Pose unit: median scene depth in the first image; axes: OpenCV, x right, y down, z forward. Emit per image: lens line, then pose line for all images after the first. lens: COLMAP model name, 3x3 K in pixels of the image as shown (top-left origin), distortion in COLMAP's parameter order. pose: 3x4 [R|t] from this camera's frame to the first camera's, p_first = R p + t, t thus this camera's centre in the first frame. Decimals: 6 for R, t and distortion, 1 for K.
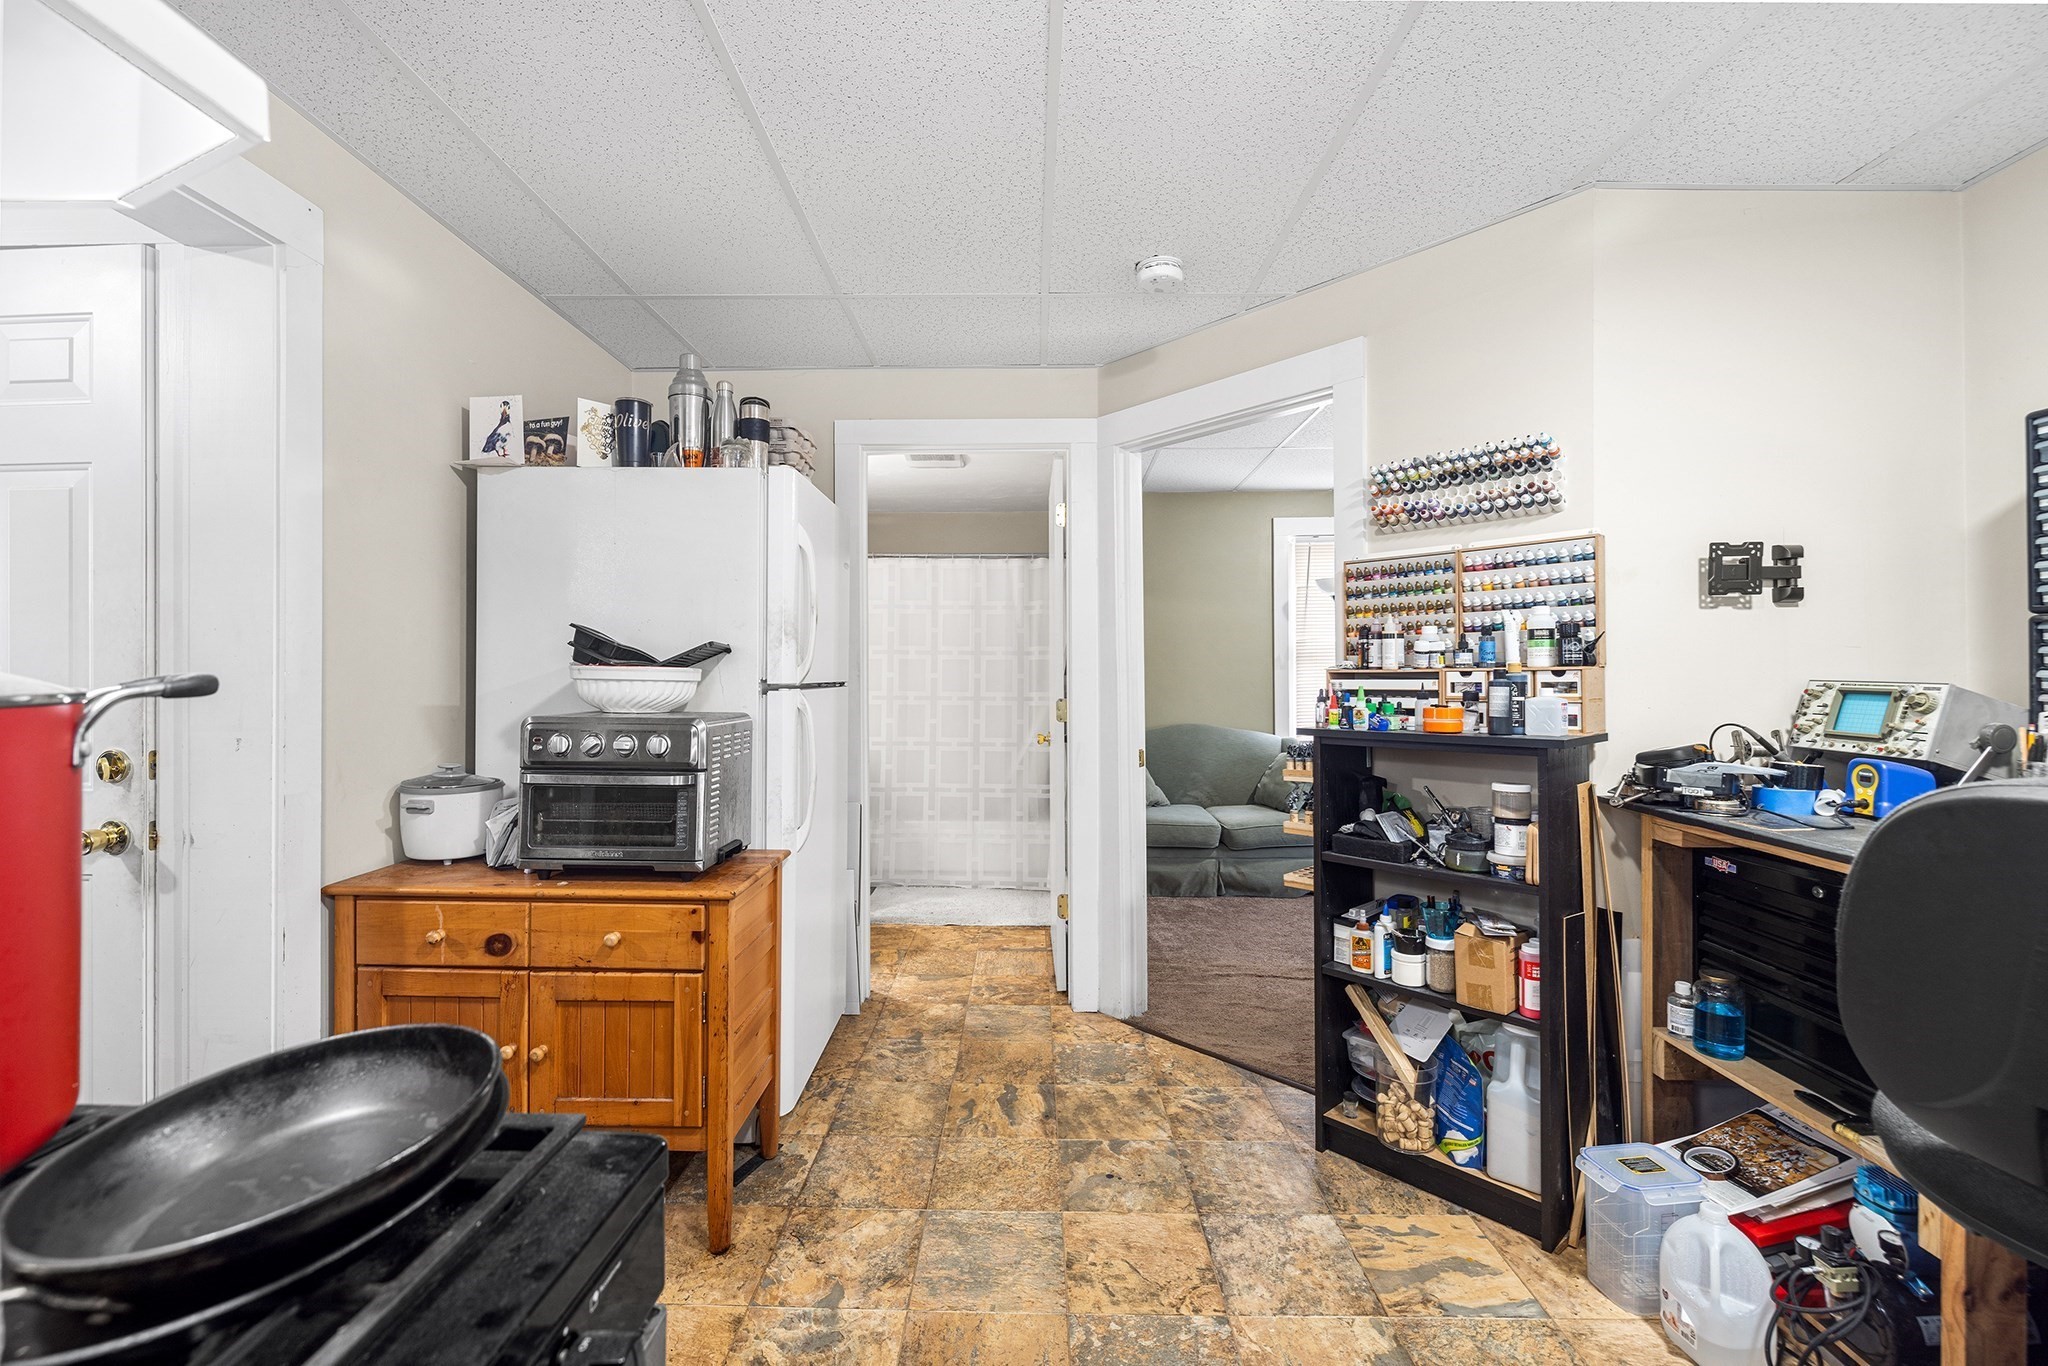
lens RADIAL K [[852.3, 0, 1016.2], [0, 852.3, 671.5], [0, 0, 1]] dist [-0.001283, 0.000094]
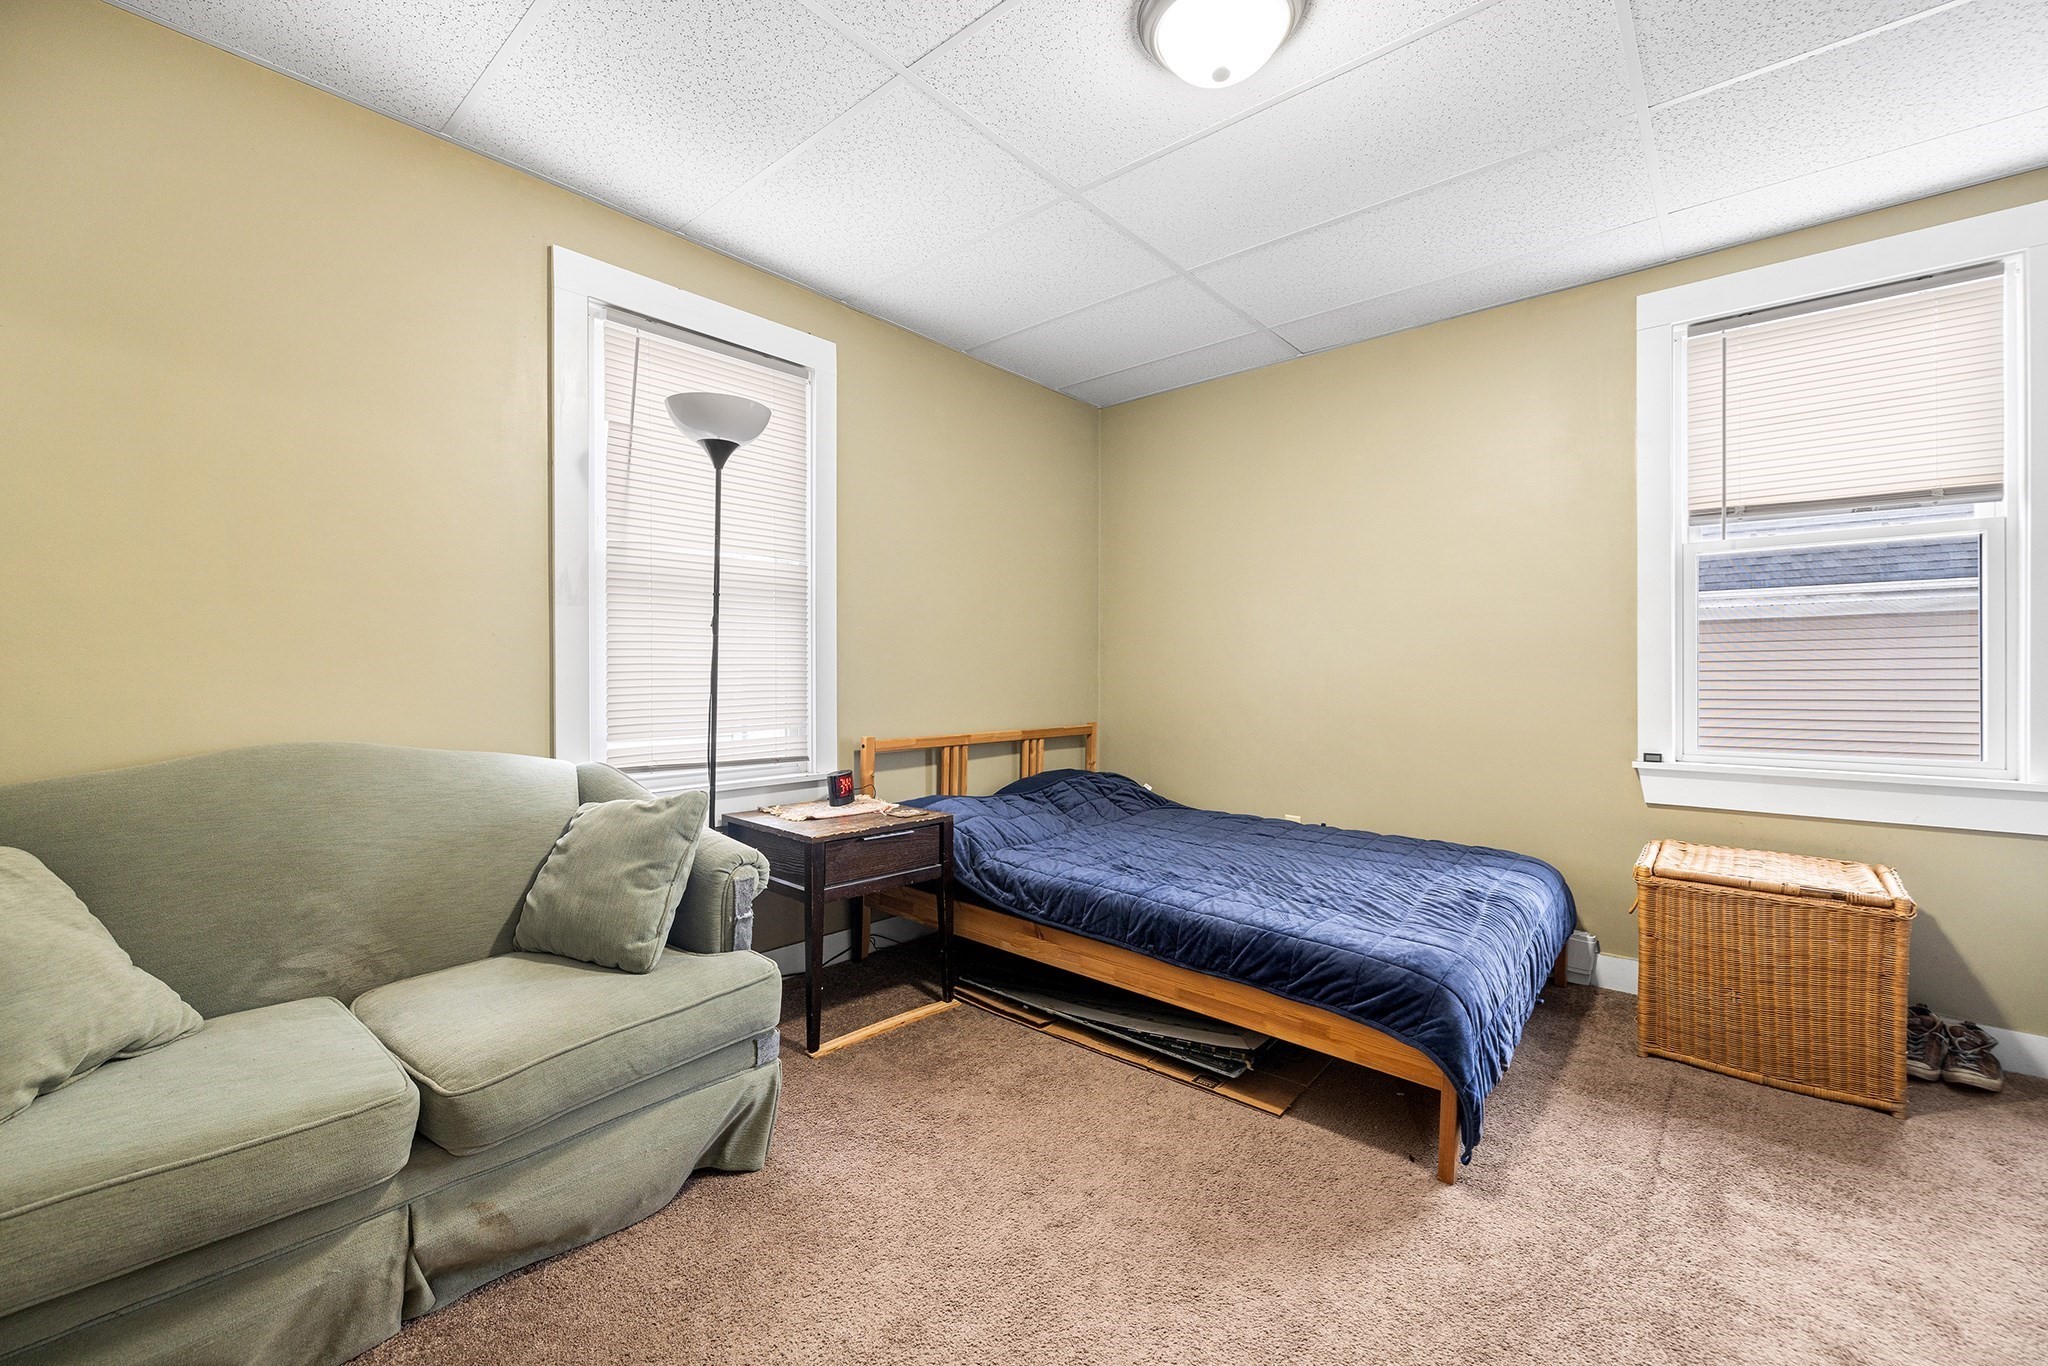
lens RADIAL K [[852.3, 0, 1027.2], [0, 852.3, 688.8], [0, 0, 1]] dist [-0.001283, 0.000094]
pose [[0.633030, -0.003872, 0.774117, 0.320707], [-0.008507, 0.999892, 0.011958, 0.083288], [-0.774080, -0.014155, 0.632929, 1.429679]]
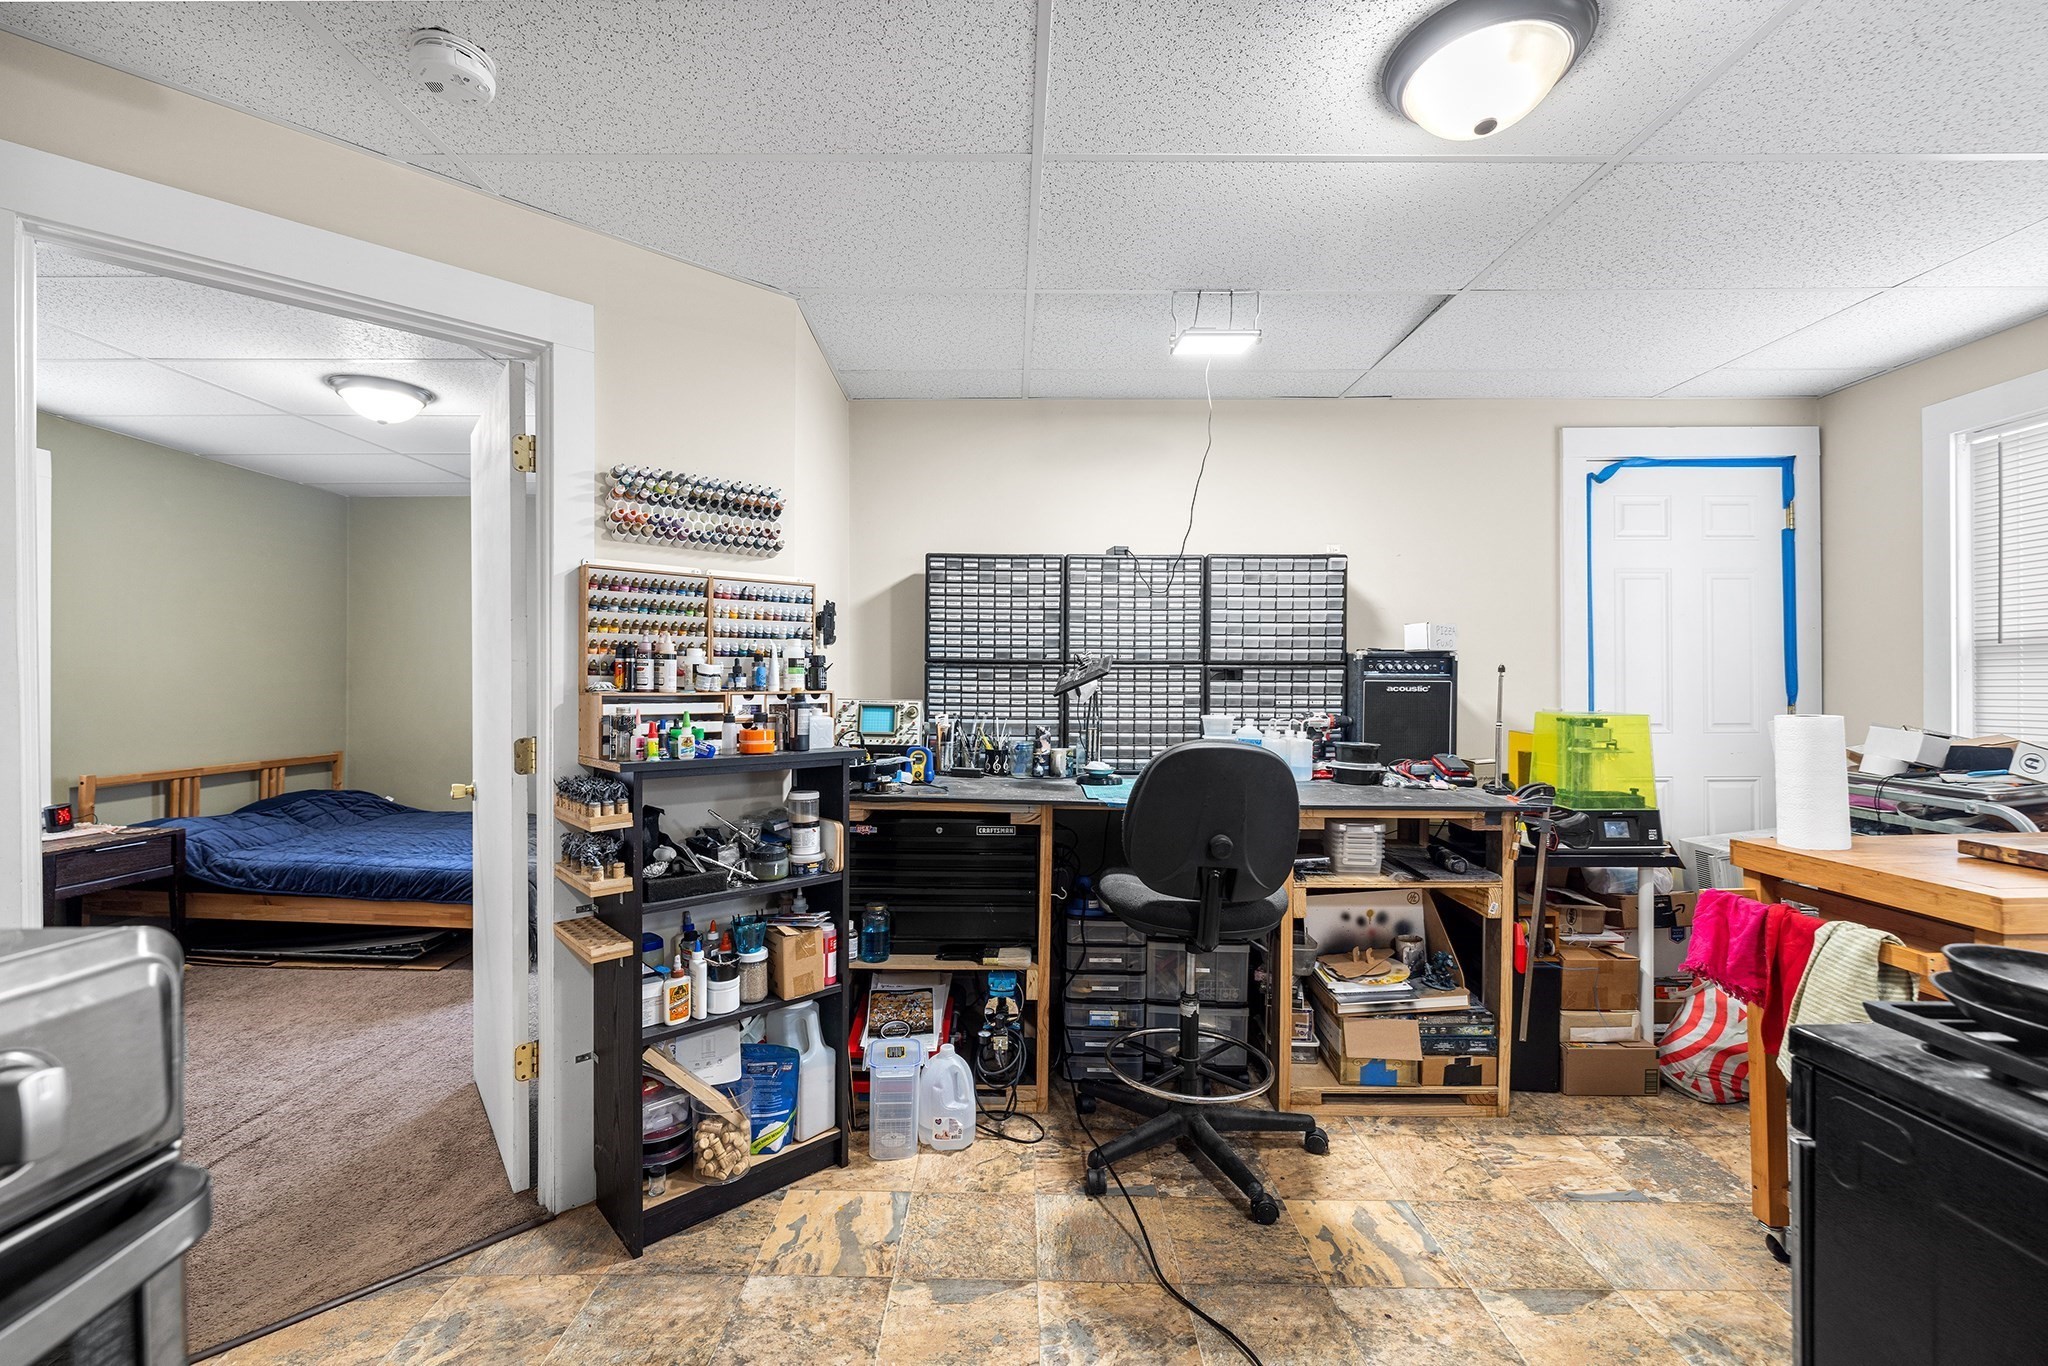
lens RADIAL K [[852.3, 0, 1018.1], [0, 852.3, 686.5], [0, 0, 1]] dist [-0.001283, 0.000094]
pose [[-0.009185, 0.001587, 0.999957, -0.511474], [-0.007232, 0.999972, -0.001653, -0.010287], [-0.999932, -0.007247, -0.009174, 0.642747]]
